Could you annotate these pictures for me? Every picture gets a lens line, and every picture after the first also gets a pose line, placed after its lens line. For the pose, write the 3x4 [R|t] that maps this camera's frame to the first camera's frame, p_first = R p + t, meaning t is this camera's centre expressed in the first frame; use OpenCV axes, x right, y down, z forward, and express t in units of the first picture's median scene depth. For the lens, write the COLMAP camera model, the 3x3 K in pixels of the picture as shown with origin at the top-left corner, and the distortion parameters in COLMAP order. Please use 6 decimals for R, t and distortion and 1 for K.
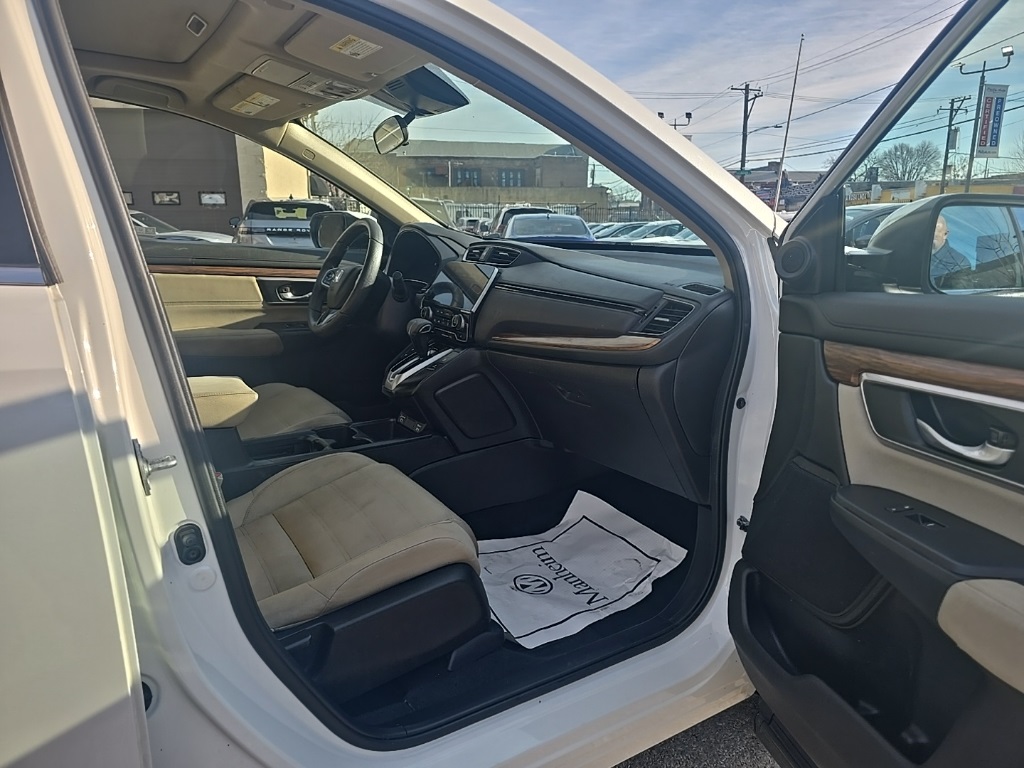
lens RADIAL K [[690.6, 0, 526.7], [0, 690.6, 389.8], [0, 0, 1]] dist [0.055813, -0.051151]
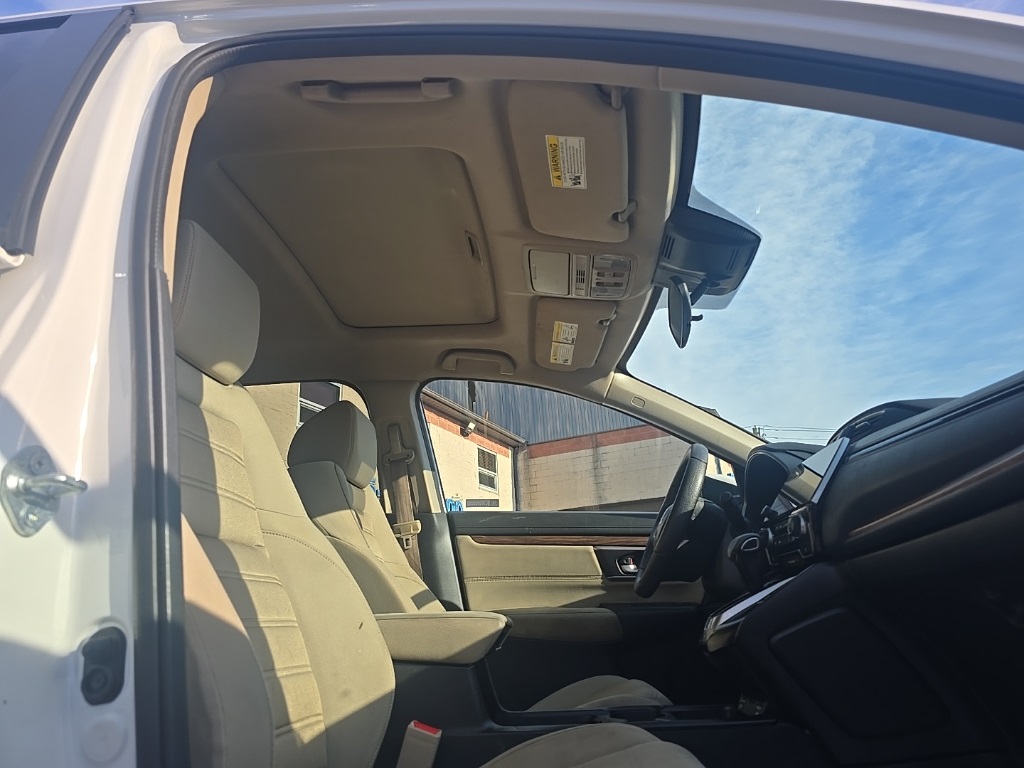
lens RADIAL K [[690.6, 0, 508.5], [0, 690.6, 382.2], [0, 0, 1]] dist [0.055813, -0.051151]
pose [[0.792695, -0.240071, -0.560358, 0.072309], [-0.090581, 0.862606, -0.497700, 0.114269], [0.602851, 0.445282, 0.662038, 0.289095]]
